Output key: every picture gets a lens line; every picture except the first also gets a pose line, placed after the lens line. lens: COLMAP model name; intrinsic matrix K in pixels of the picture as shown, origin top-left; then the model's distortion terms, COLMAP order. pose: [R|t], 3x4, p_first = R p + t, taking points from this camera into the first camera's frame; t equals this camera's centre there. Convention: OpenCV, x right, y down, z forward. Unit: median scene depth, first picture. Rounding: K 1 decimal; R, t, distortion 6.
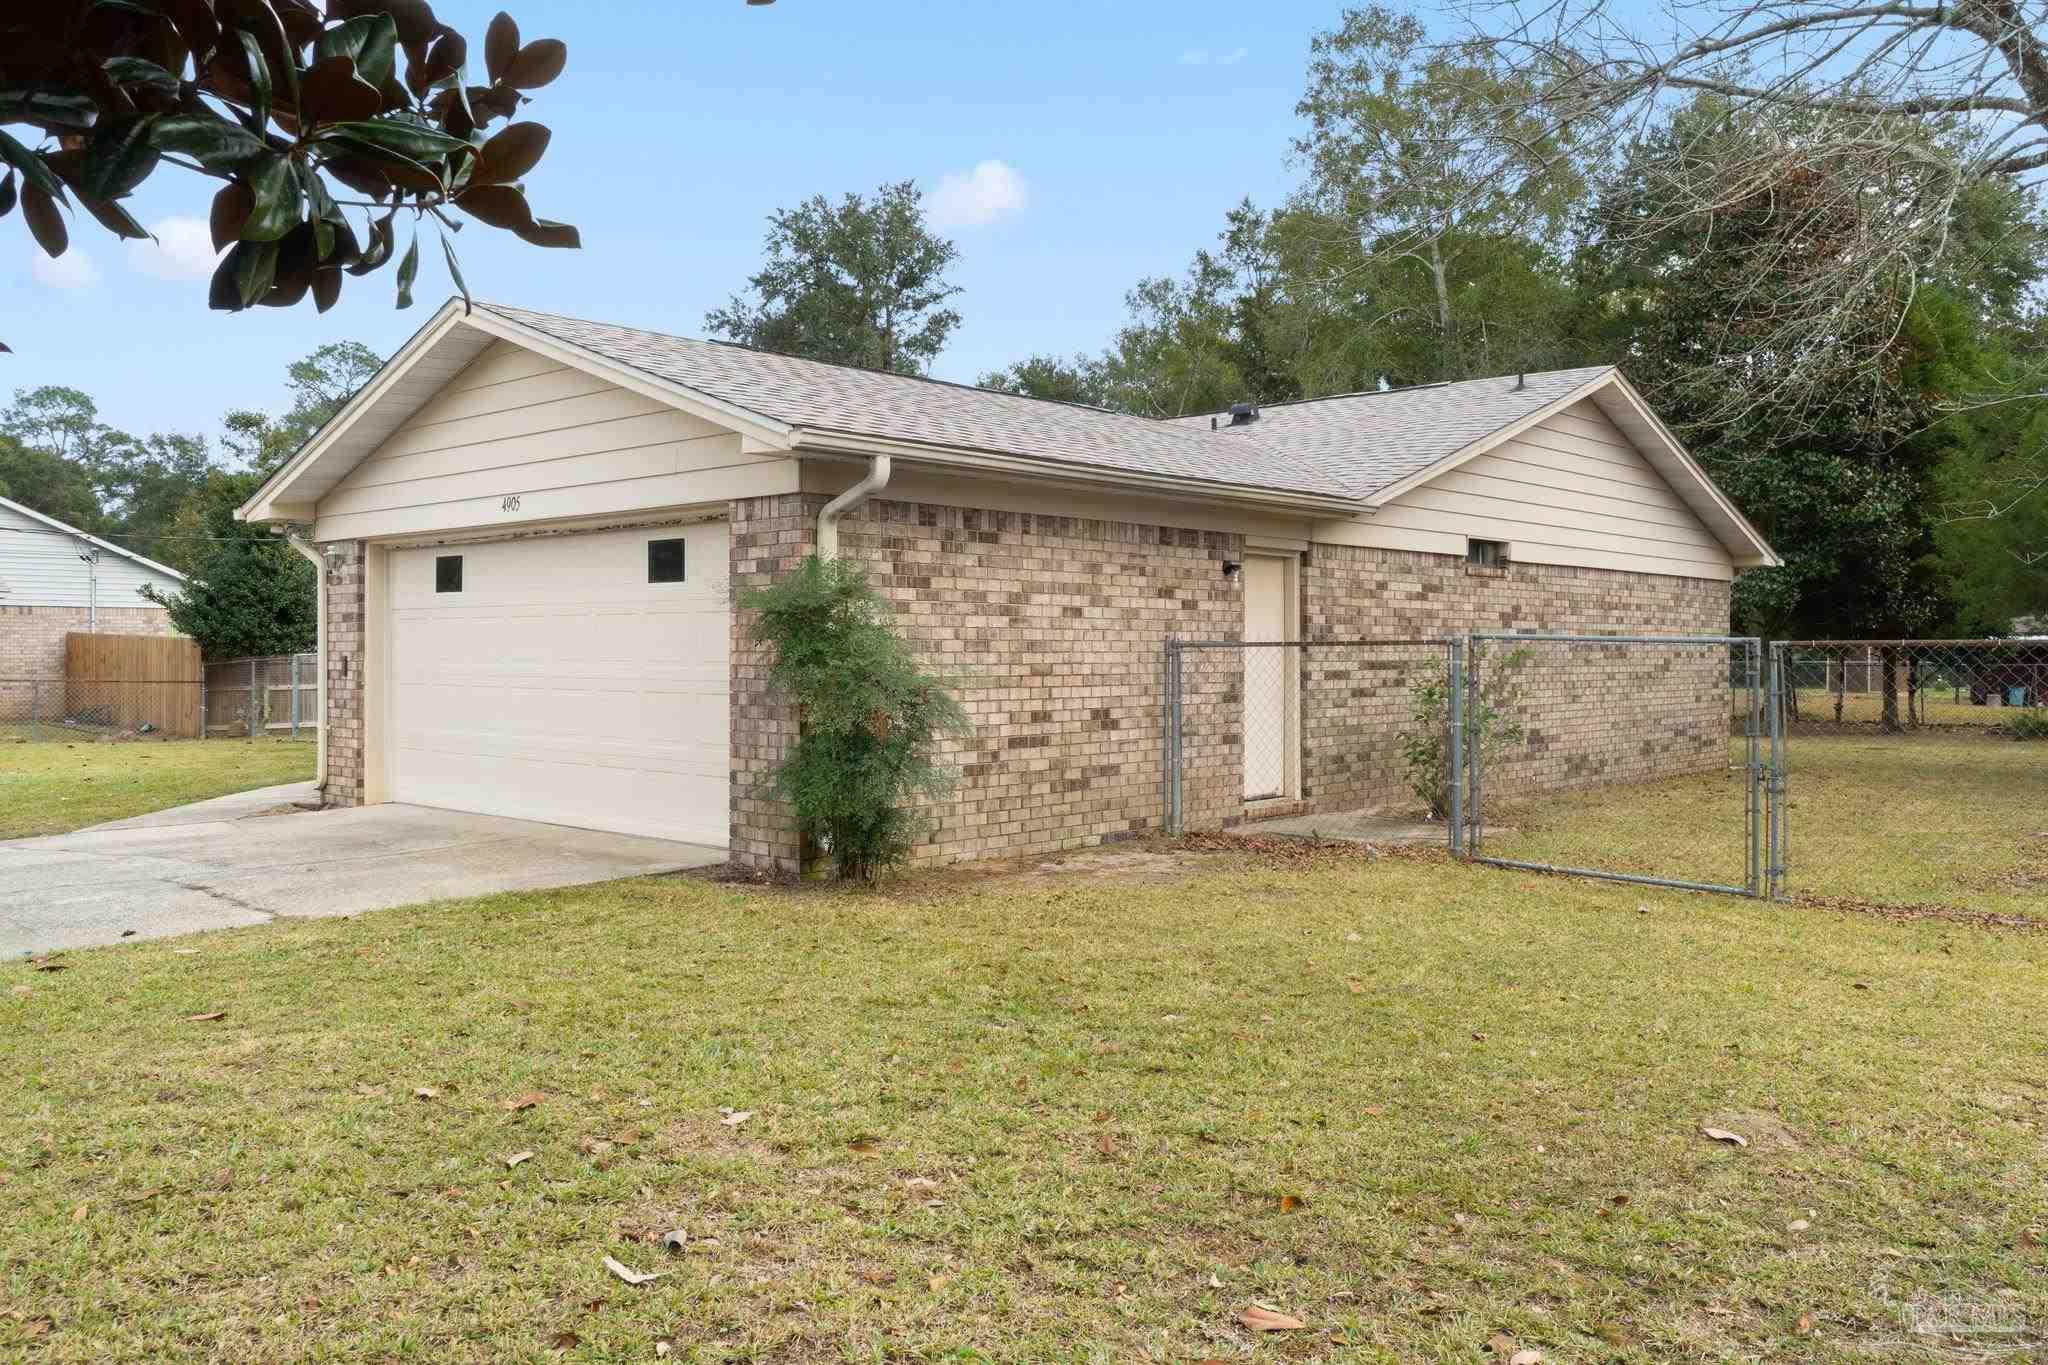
lens RADIAL K [[1576.9, 0, 1022.8], [0, 1576.9, 671.0], [0, 0, 1]] dist [-0.009146, -0.001629]
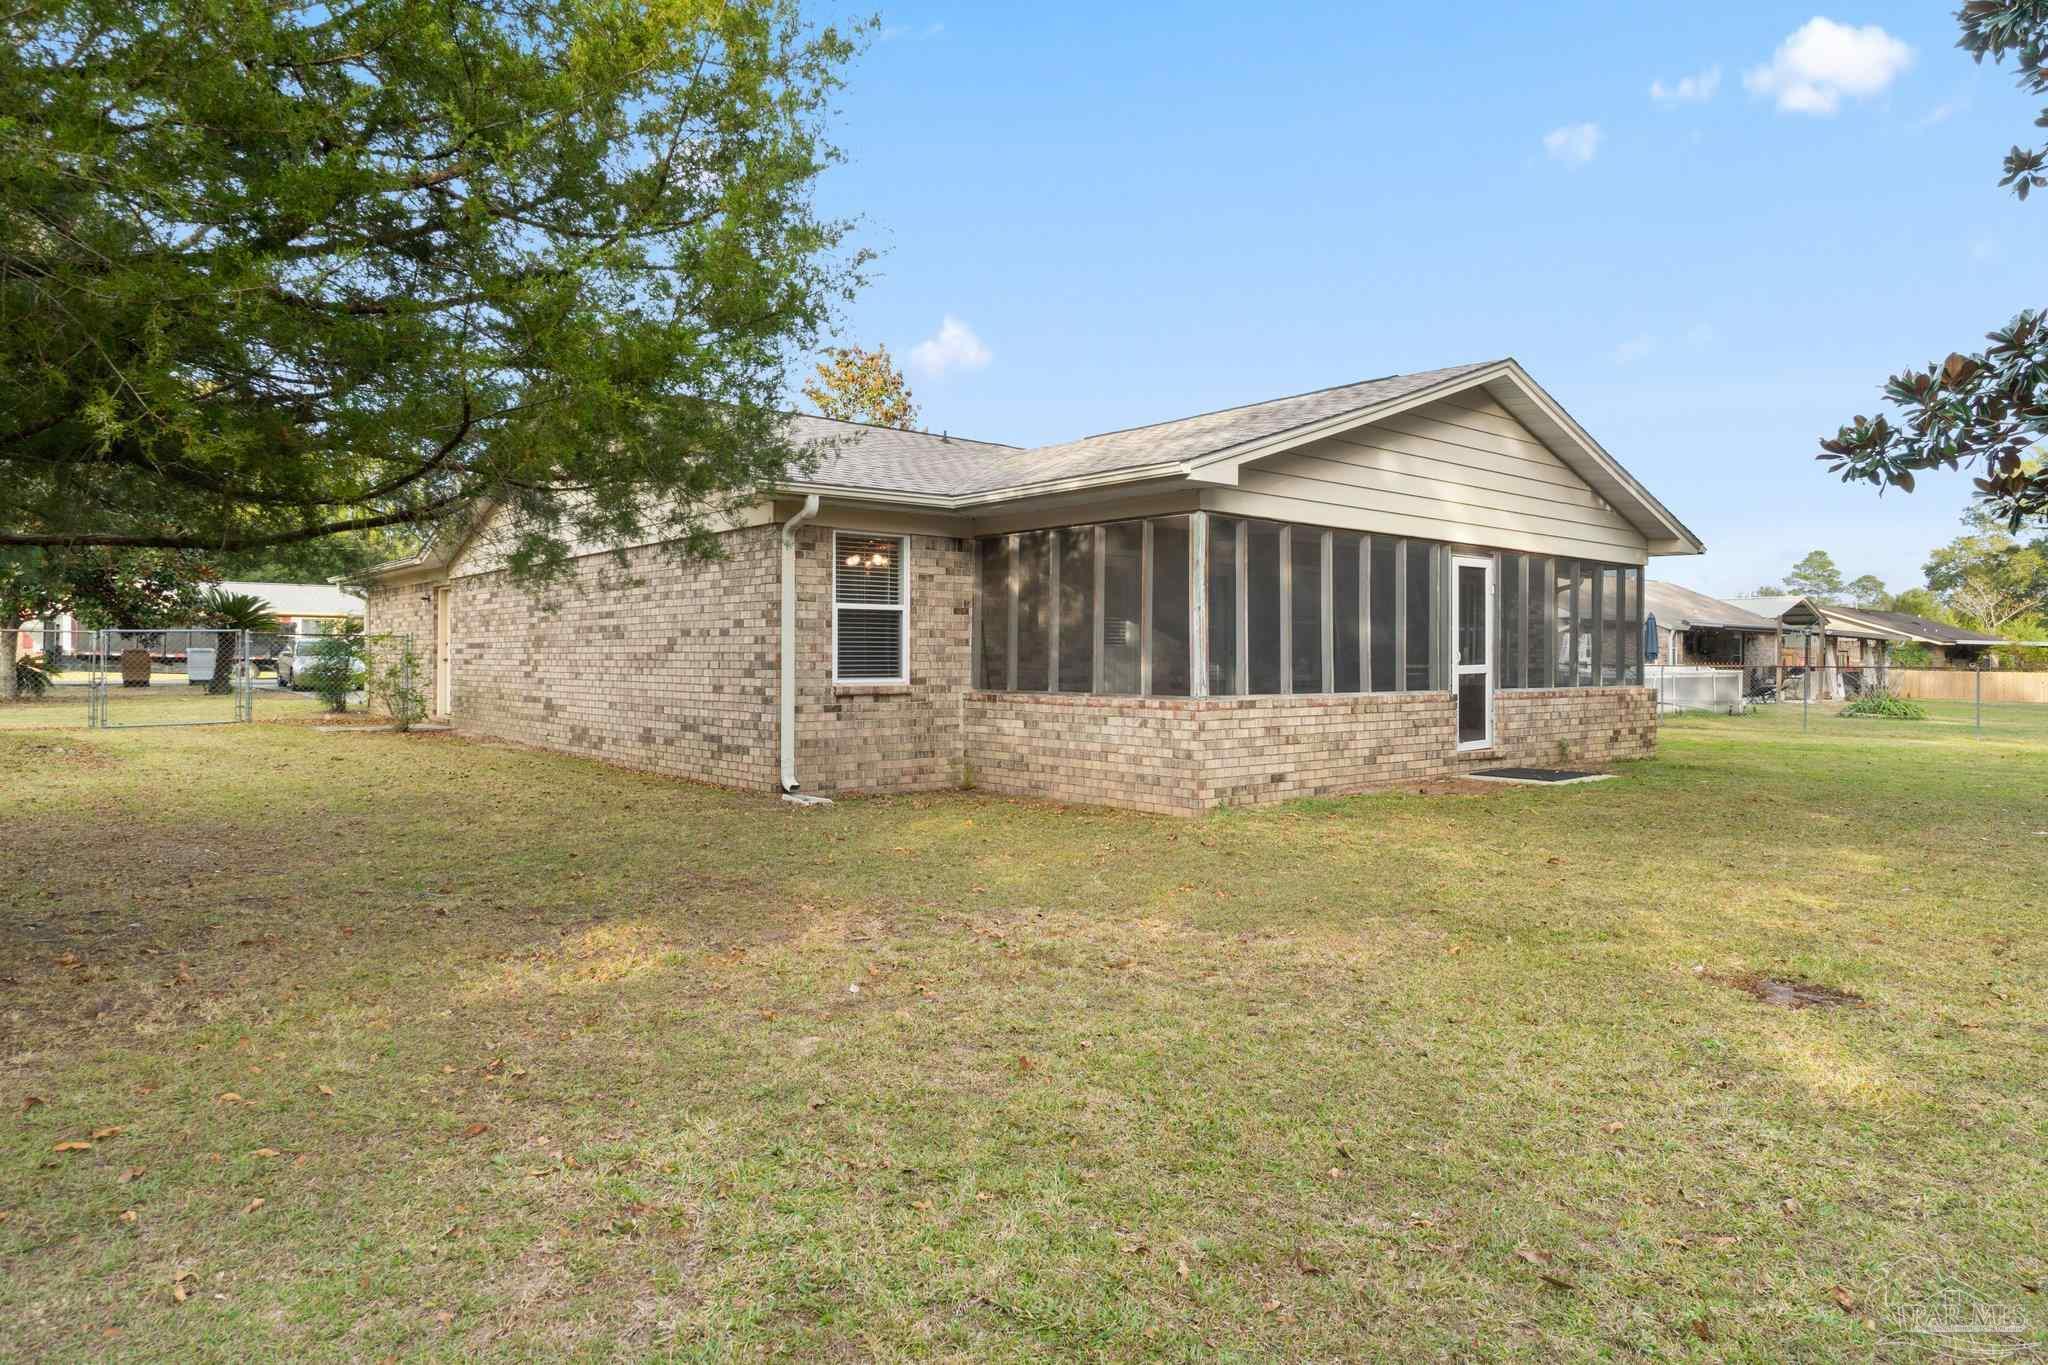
lens RADIAL K [[1260.6, 0, 1018.7], [0, 1260.6, 675.7], [0, 0, 1]] dist [-0.000513, 0.000265]
pose [[-0.143364, 0.011596, -0.989602, 1.130895], [-0.016211, 0.999770, 0.014064, -0.000039], [0.989537, 0.018059, -0.143143, 1.366223]]
